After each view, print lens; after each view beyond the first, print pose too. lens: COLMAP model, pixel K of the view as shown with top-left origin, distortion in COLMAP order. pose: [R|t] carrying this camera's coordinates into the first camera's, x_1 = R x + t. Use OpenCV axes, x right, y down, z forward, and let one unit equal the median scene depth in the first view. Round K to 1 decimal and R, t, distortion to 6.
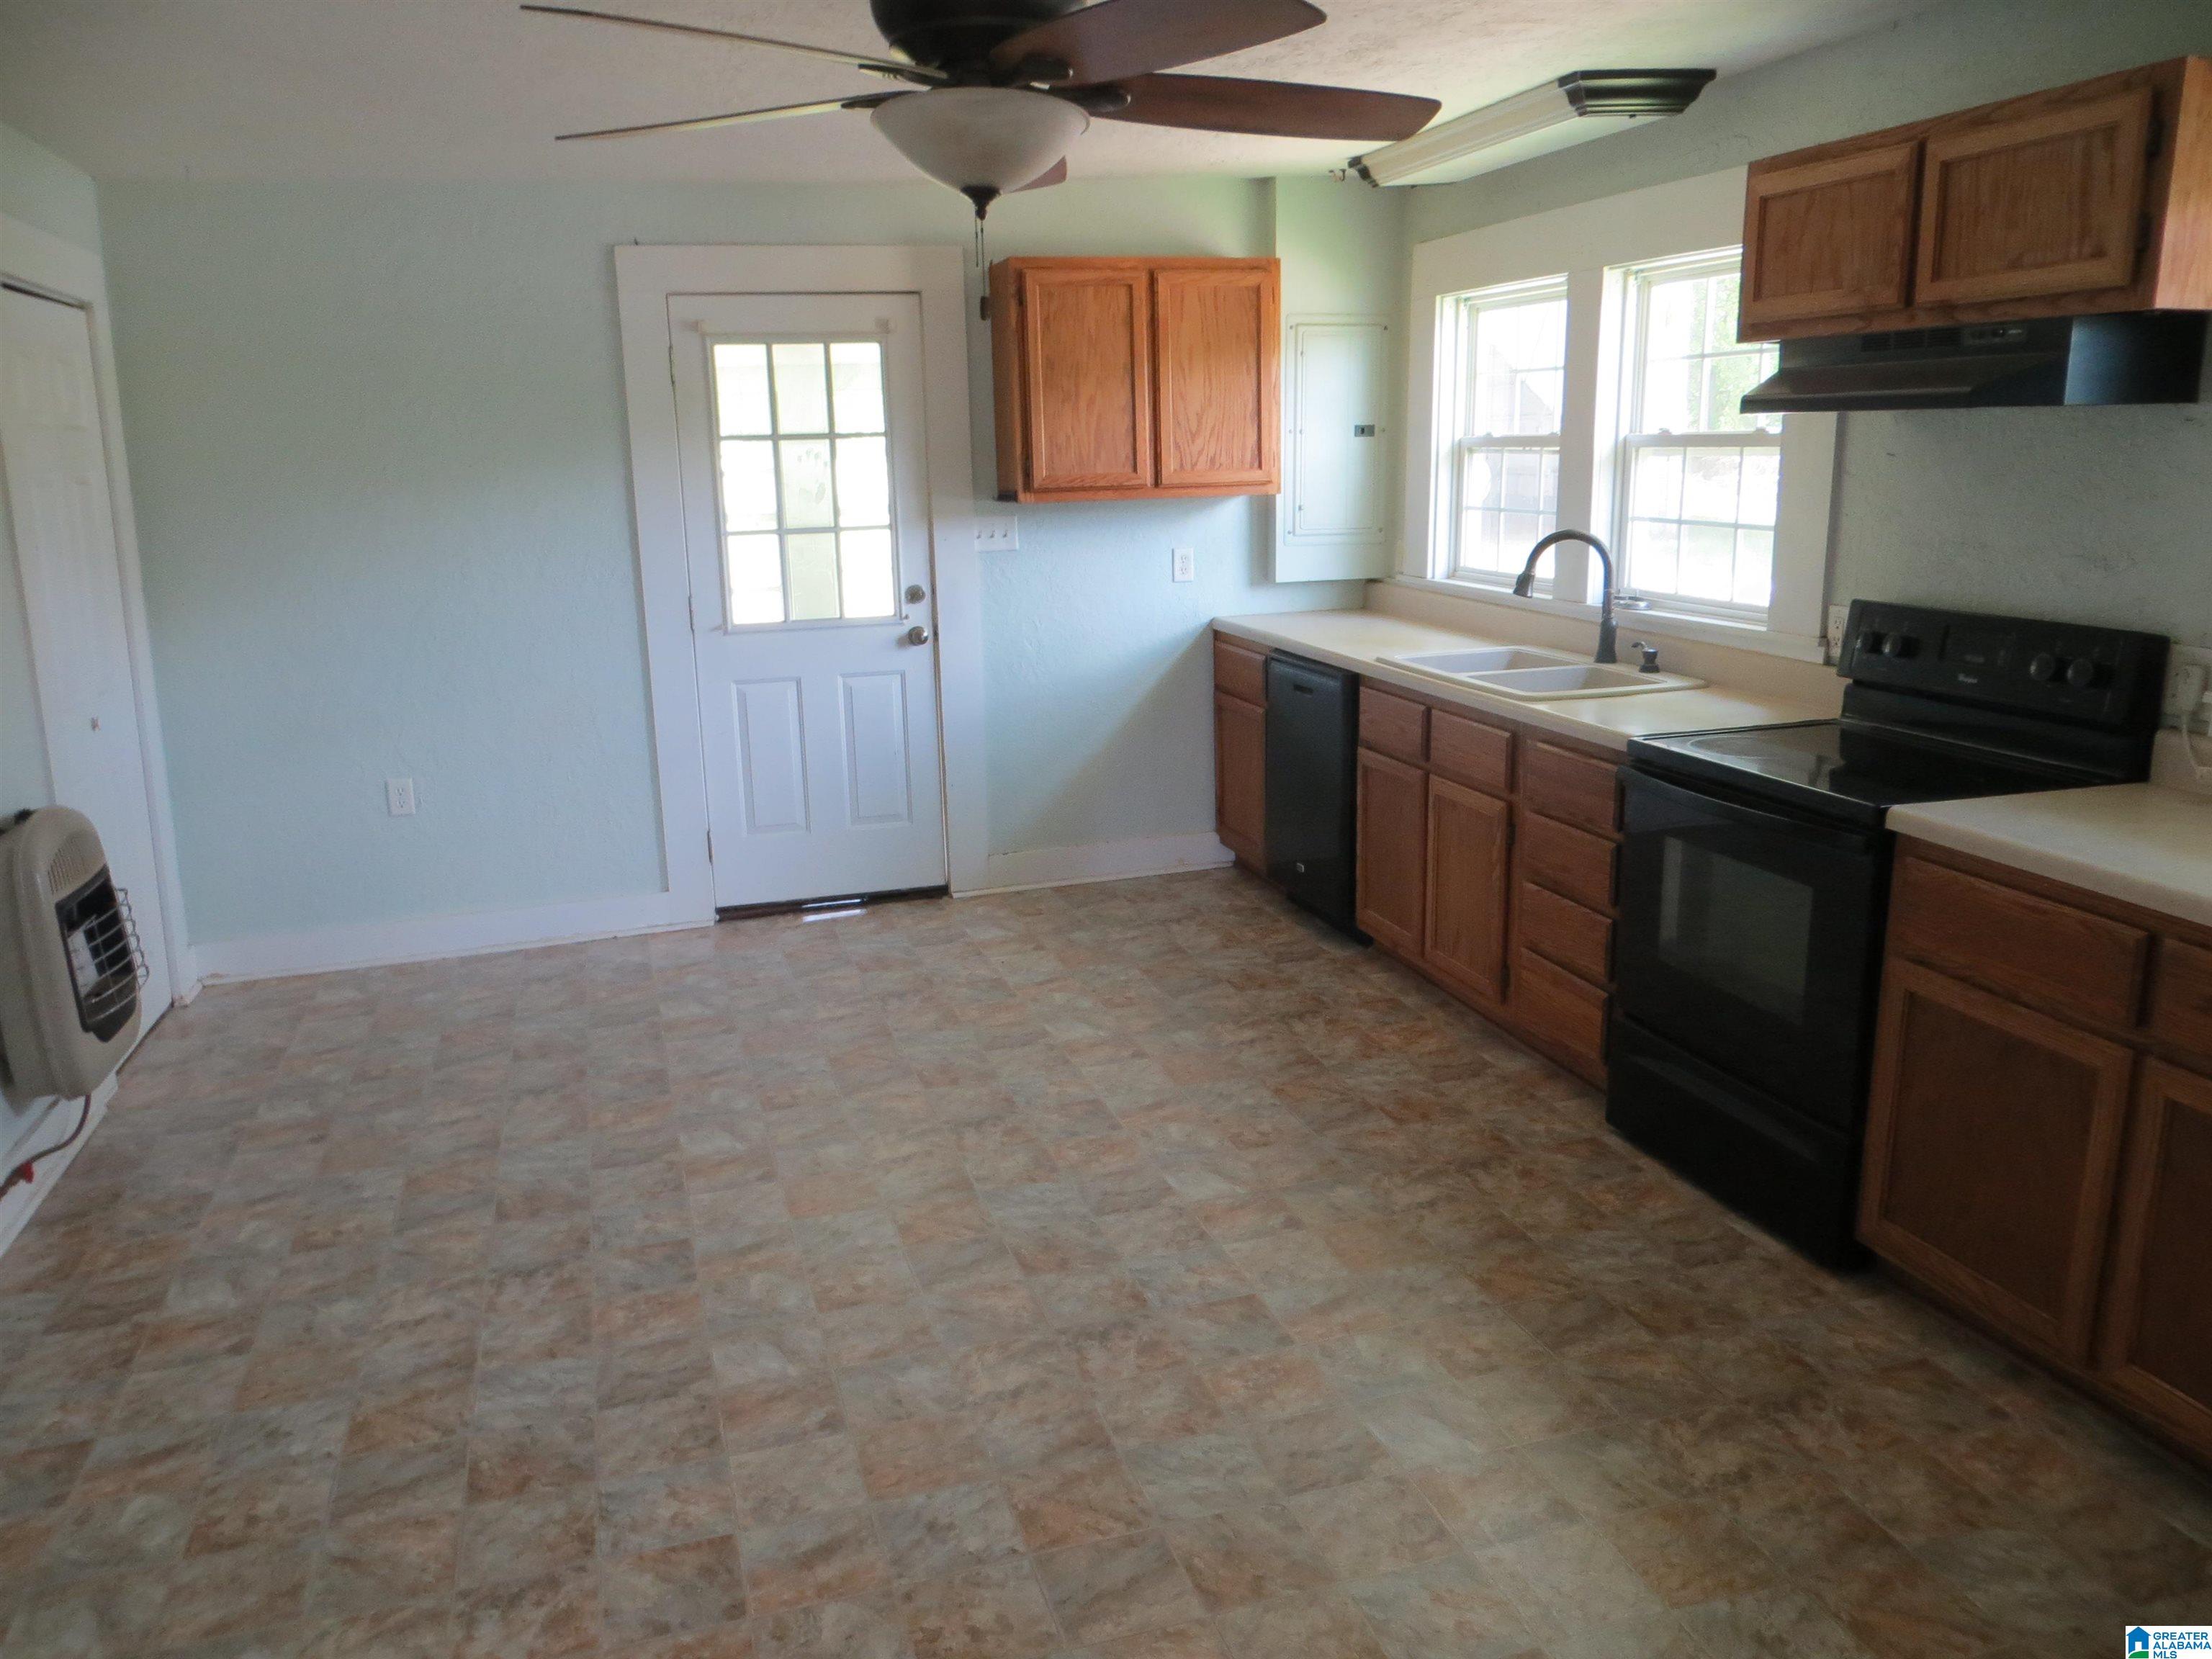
lens RADIAL K [[1612.6, 0, 1093.1], [0, 1612.6, 818.3], [0, 0, 1]] dist [-0.022175, 0.007739]
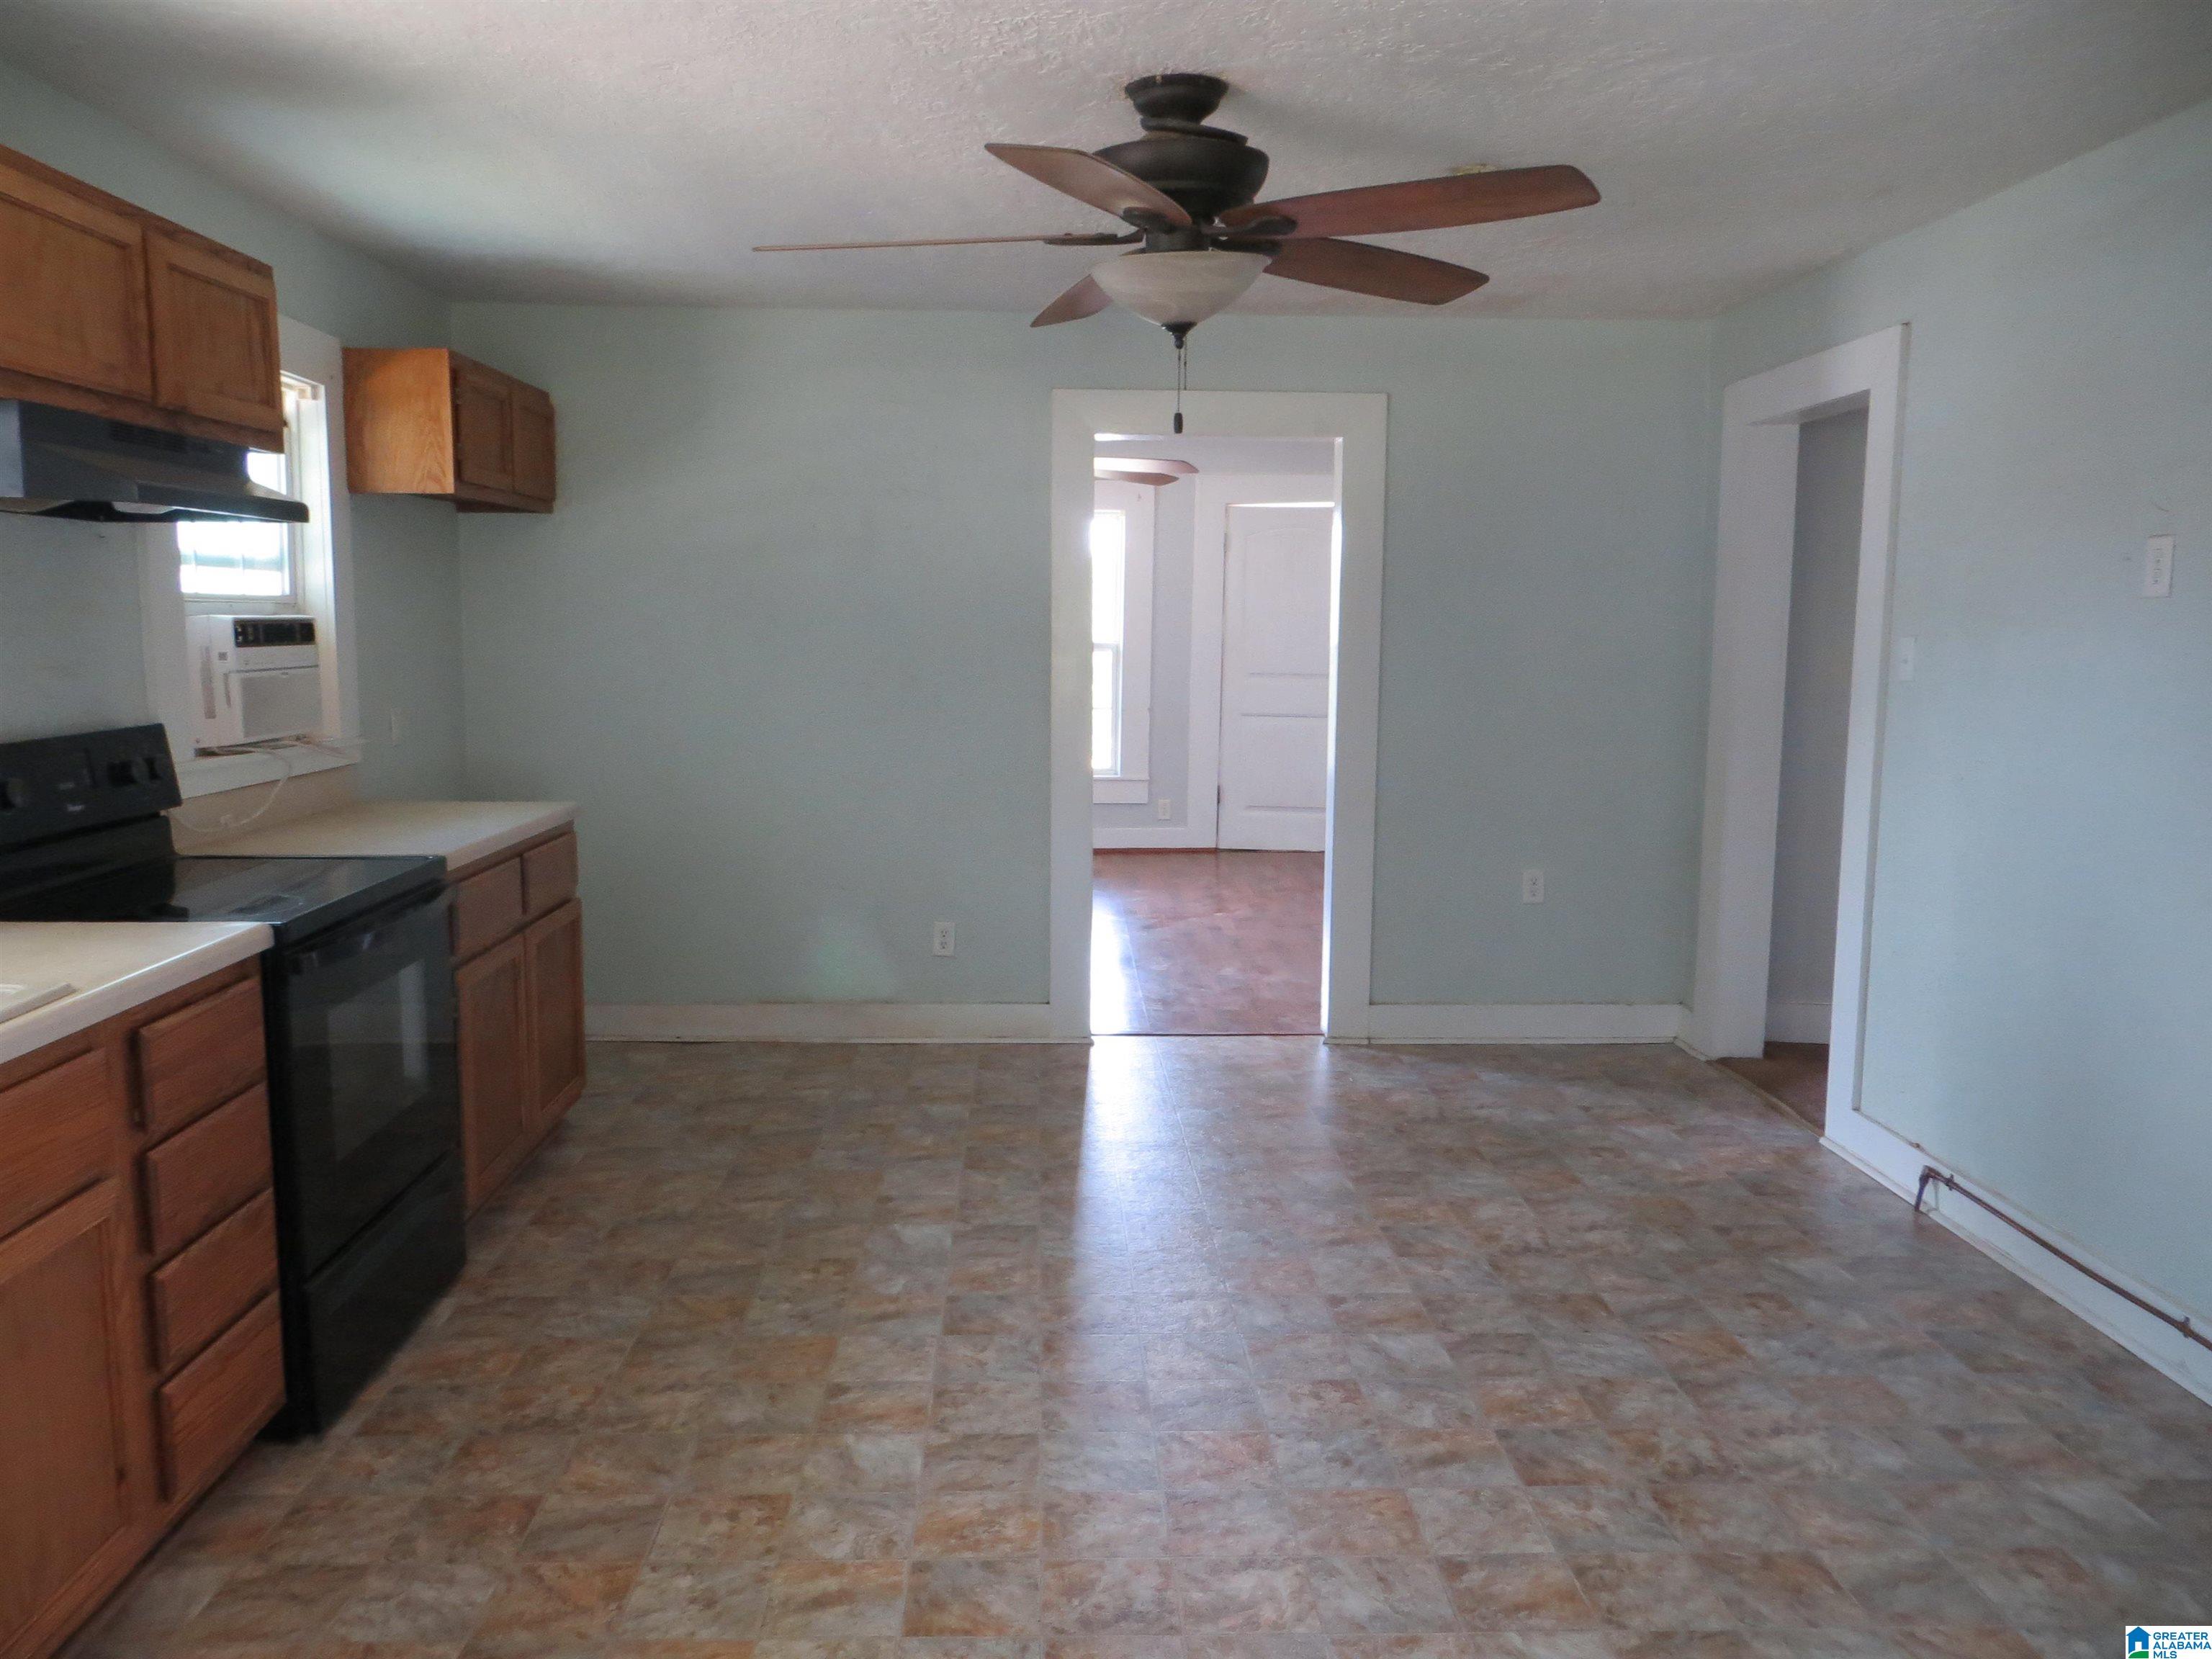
lens RADIAL K [[1612.6, 0, 1049.3], [0, 1612.6, 848.6], [0, 0, 1]] dist [-0.022175, 0.007739]
pose [[-0.957287, -0.028436, 0.287737, -0.208246], [0.077219, 0.933864, 0.349192, -0.292288], [-0.278637, 0.356496, -0.891780, 1.429871]]
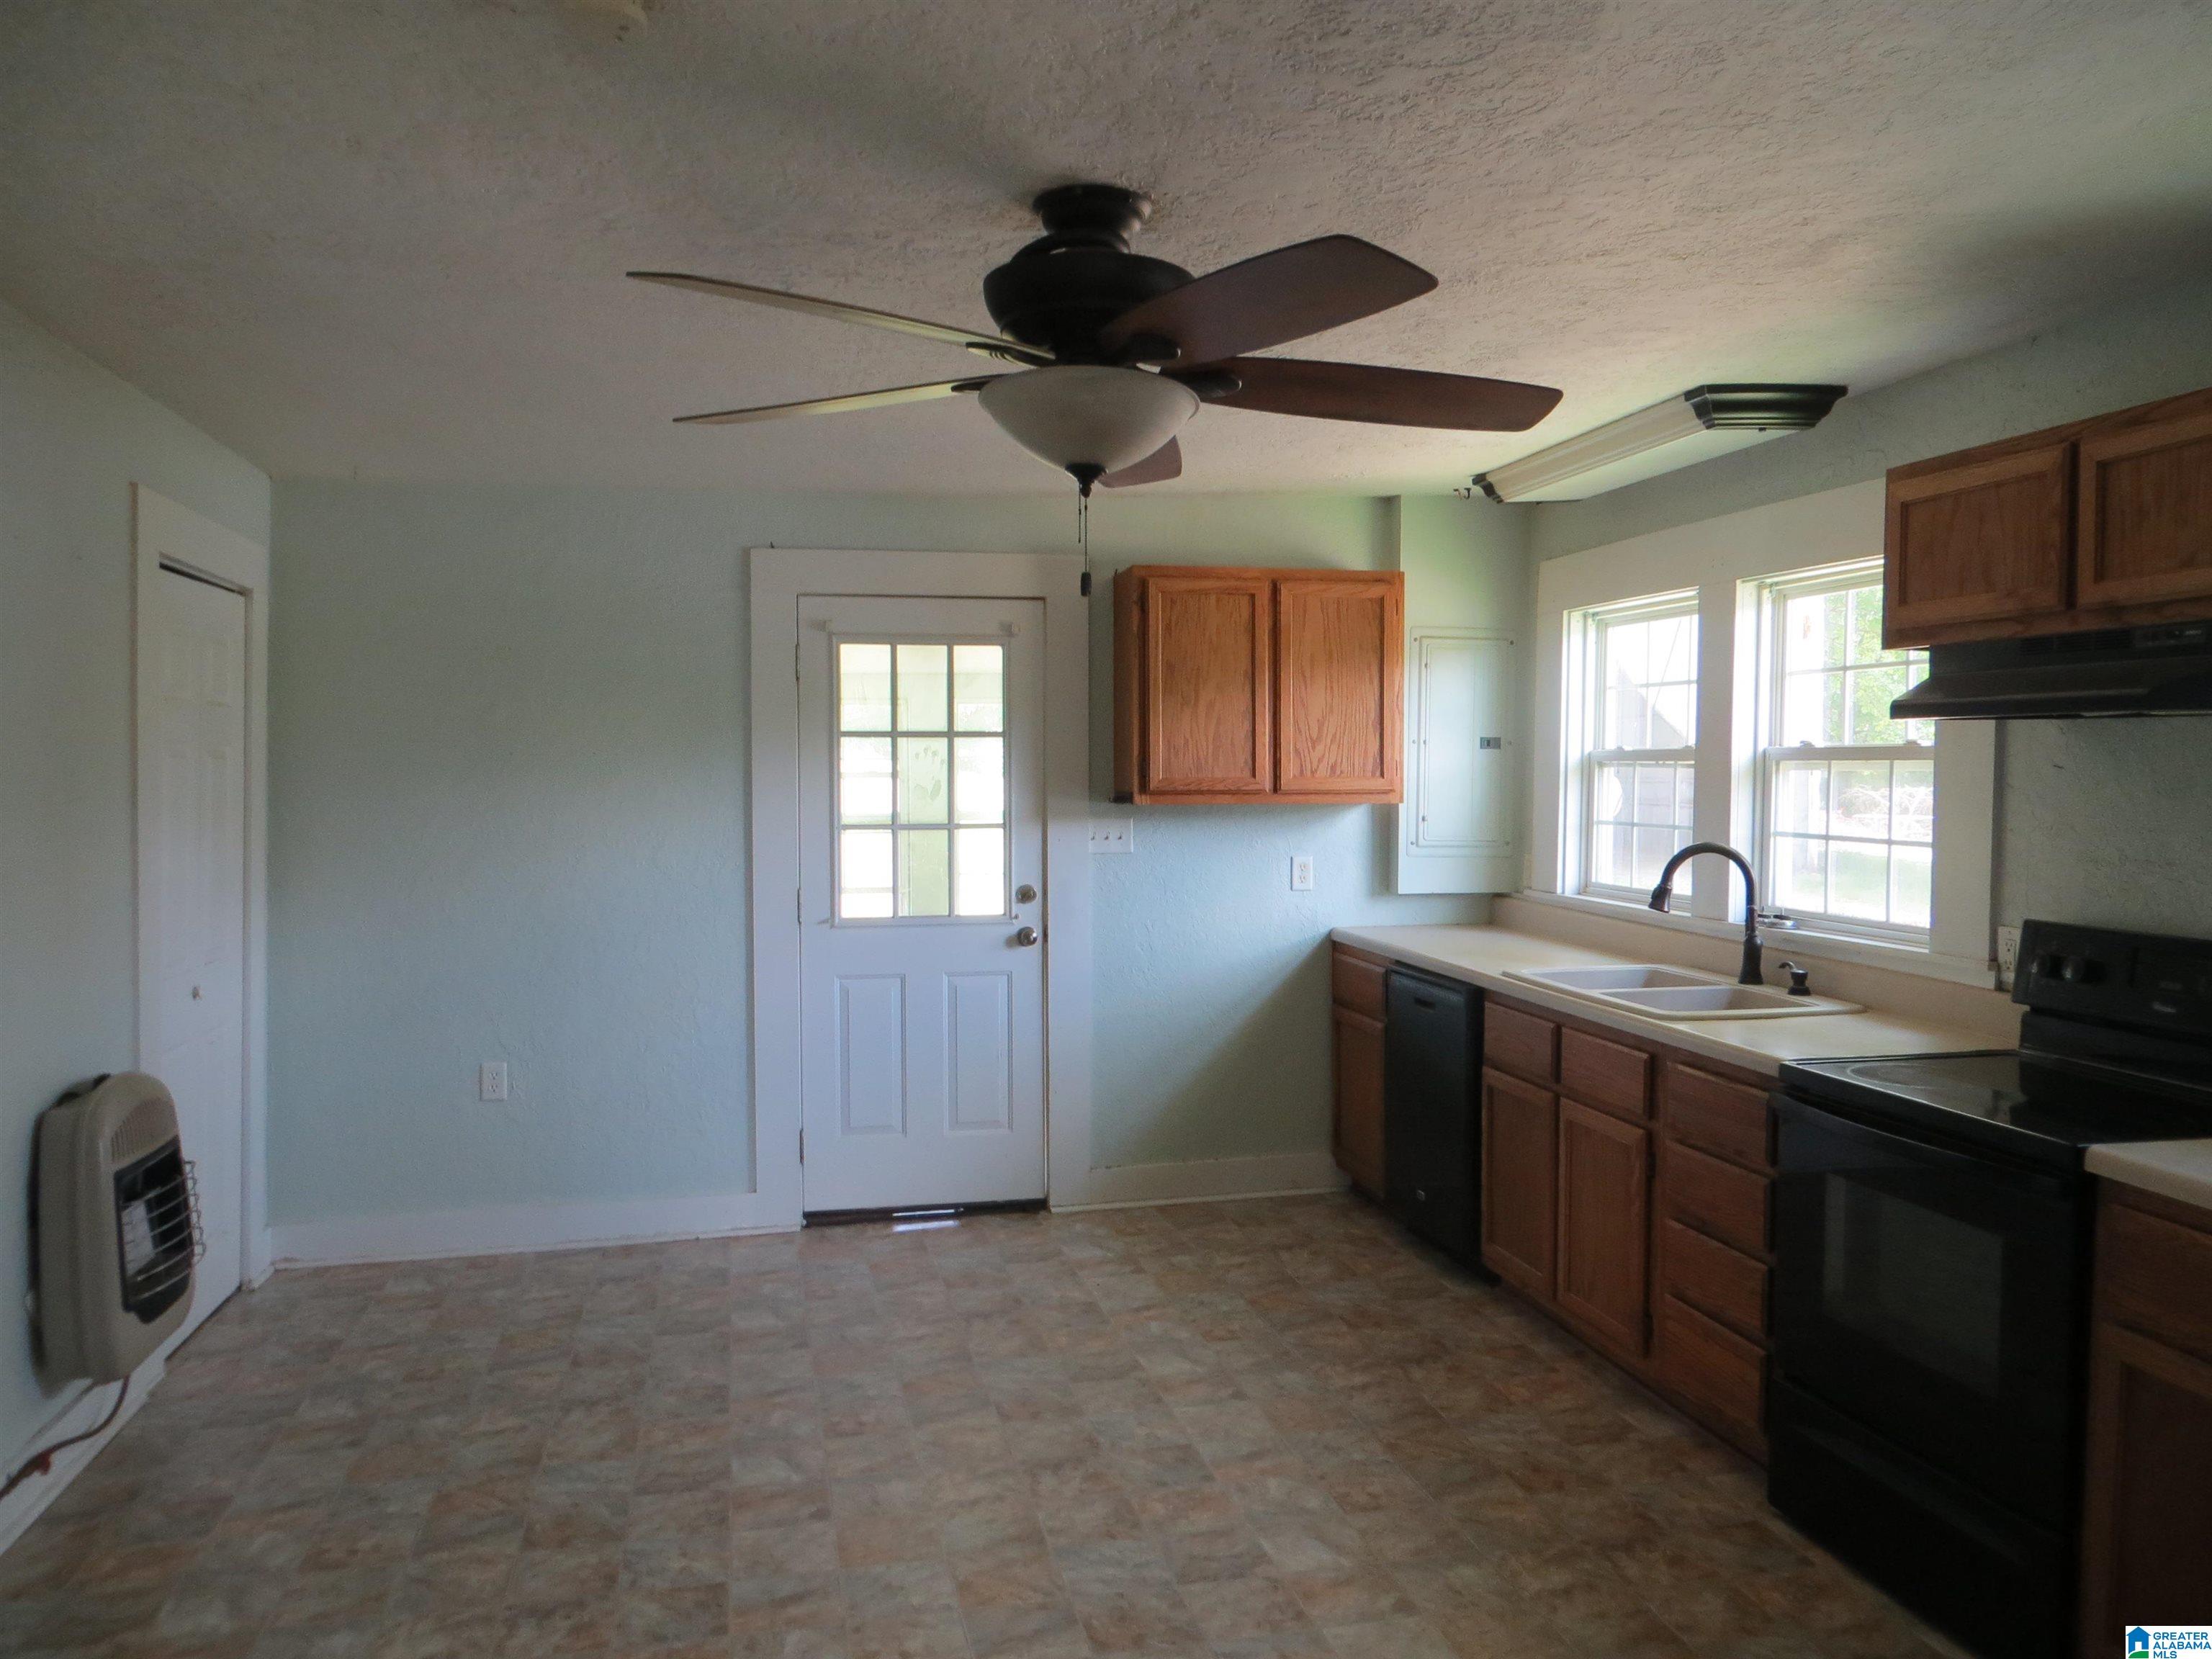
lens RADIAL K [[1612.6, 0, 1102.9], [0, 1612.6, 836.7], [0, 0, 1]] dist [-0.022175, 0.007739]
pose [[0.996831, 0.026893, -0.074865, 0.012679], [-0.040205, 0.982395, -0.182437, 0.005695], [0.068641, 0.184869, 0.980363, 0.050035]]
